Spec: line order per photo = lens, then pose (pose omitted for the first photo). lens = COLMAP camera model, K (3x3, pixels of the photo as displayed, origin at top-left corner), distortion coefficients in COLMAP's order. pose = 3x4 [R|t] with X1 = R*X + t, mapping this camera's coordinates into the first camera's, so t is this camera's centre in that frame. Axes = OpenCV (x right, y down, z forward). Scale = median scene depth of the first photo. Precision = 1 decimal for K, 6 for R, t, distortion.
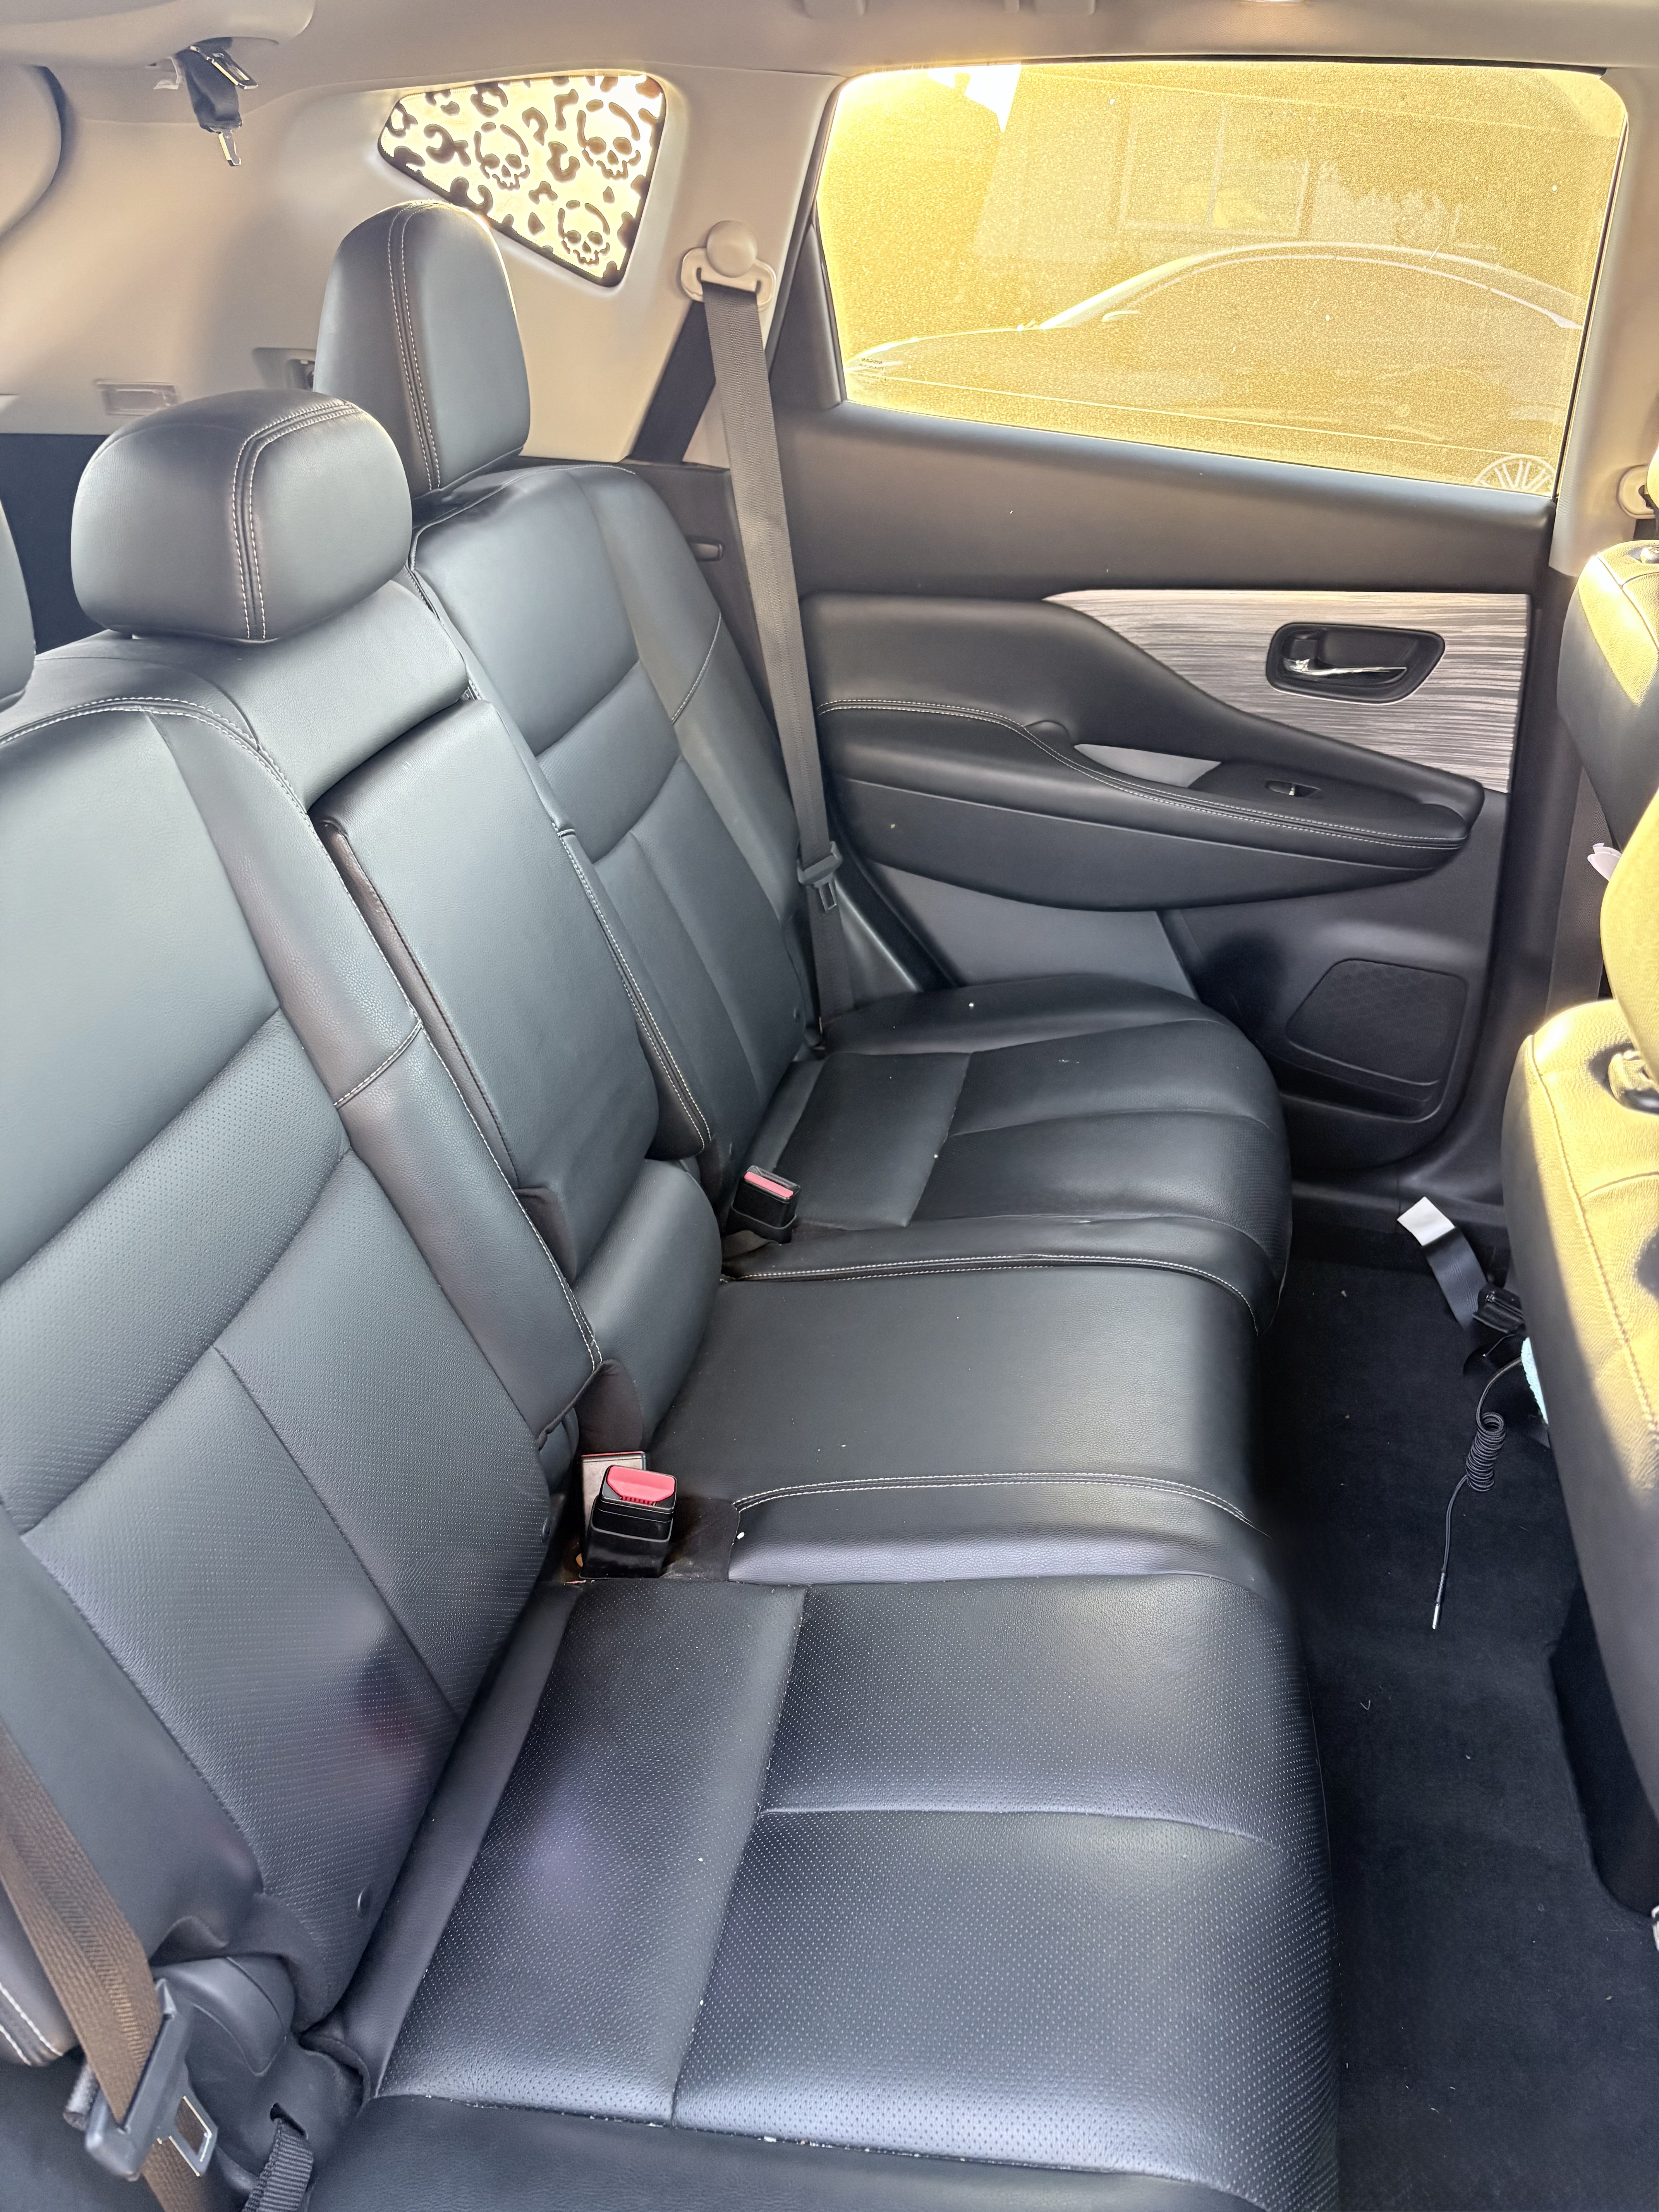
lens RADIAL K [[1652.1, 0, 829.5], [0, 1652.1, 1106.0], [0, 0, 1]] dist [0.027747, -0.037315]
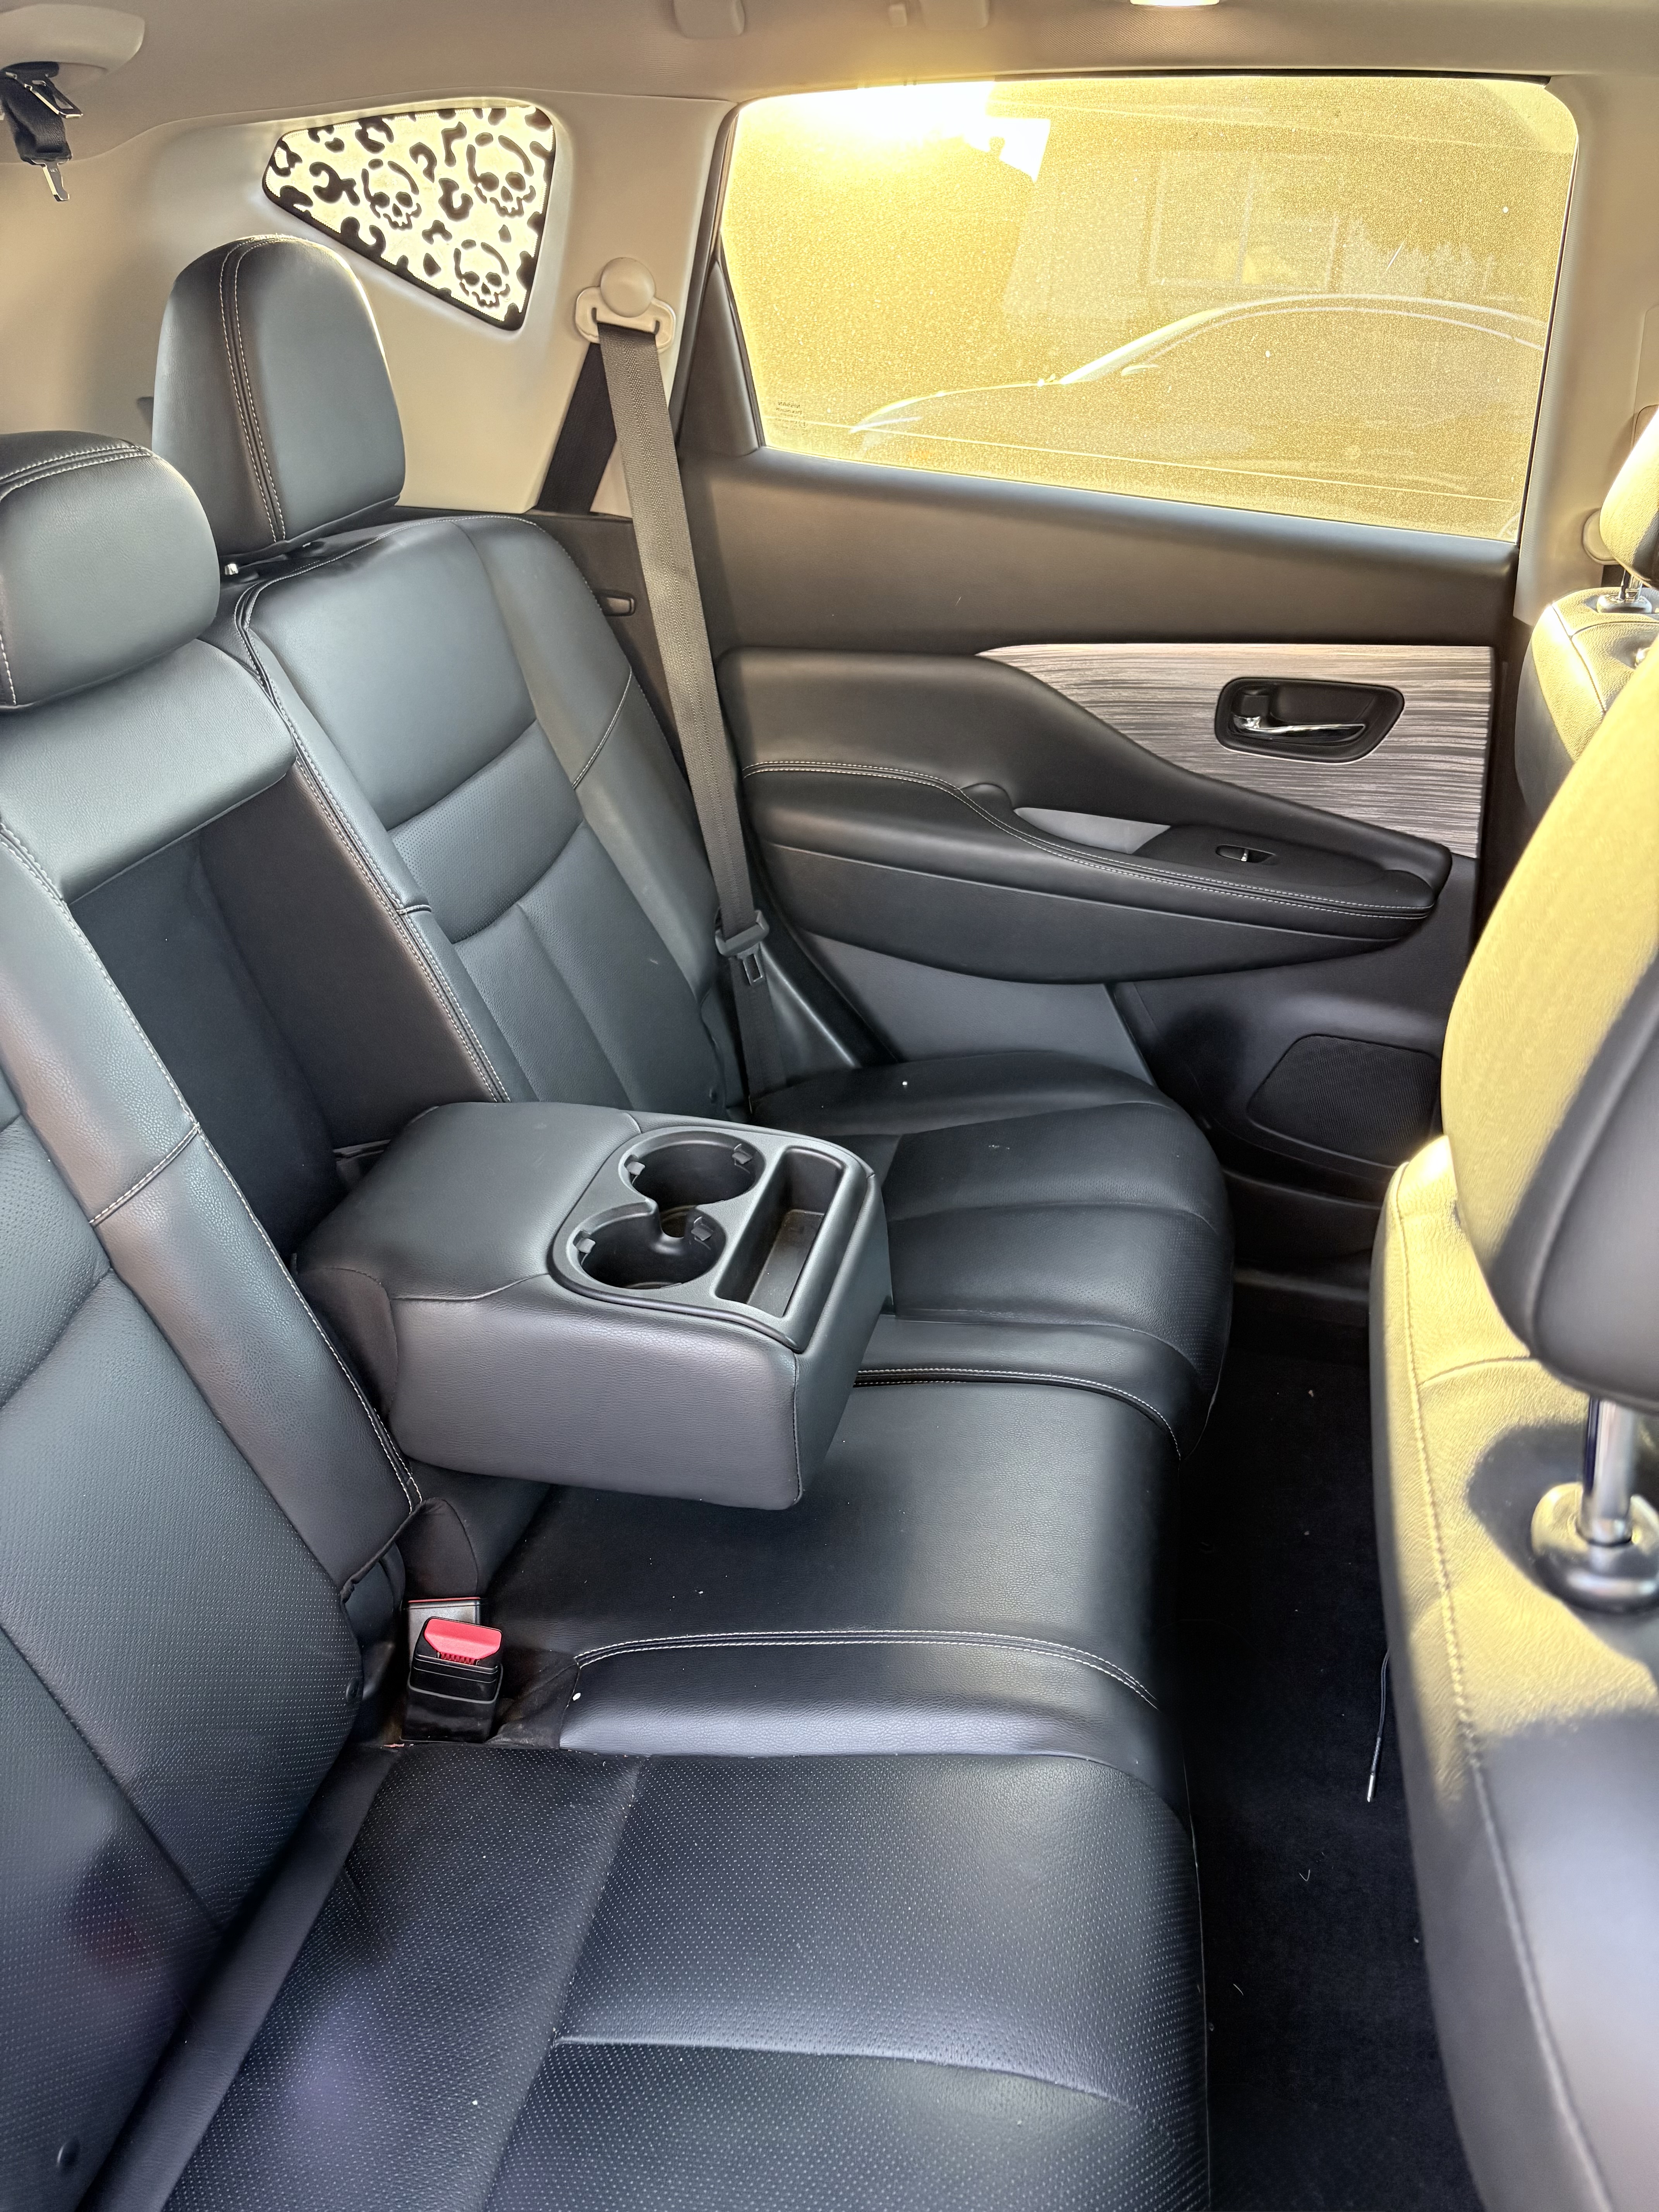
lens RADIAL K [[1652.1, 0, 829.5], [0, 1652.1, 1106.0], [0, 0, 1]] dist [0.027747, -0.037315]
pose [[0.999675, 0.001252, -0.025454, 0.074692], [-0.002017, 0.999547, -0.030037, -0.022838], [0.025405, 0.030078, 0.999225, 0.071647]]
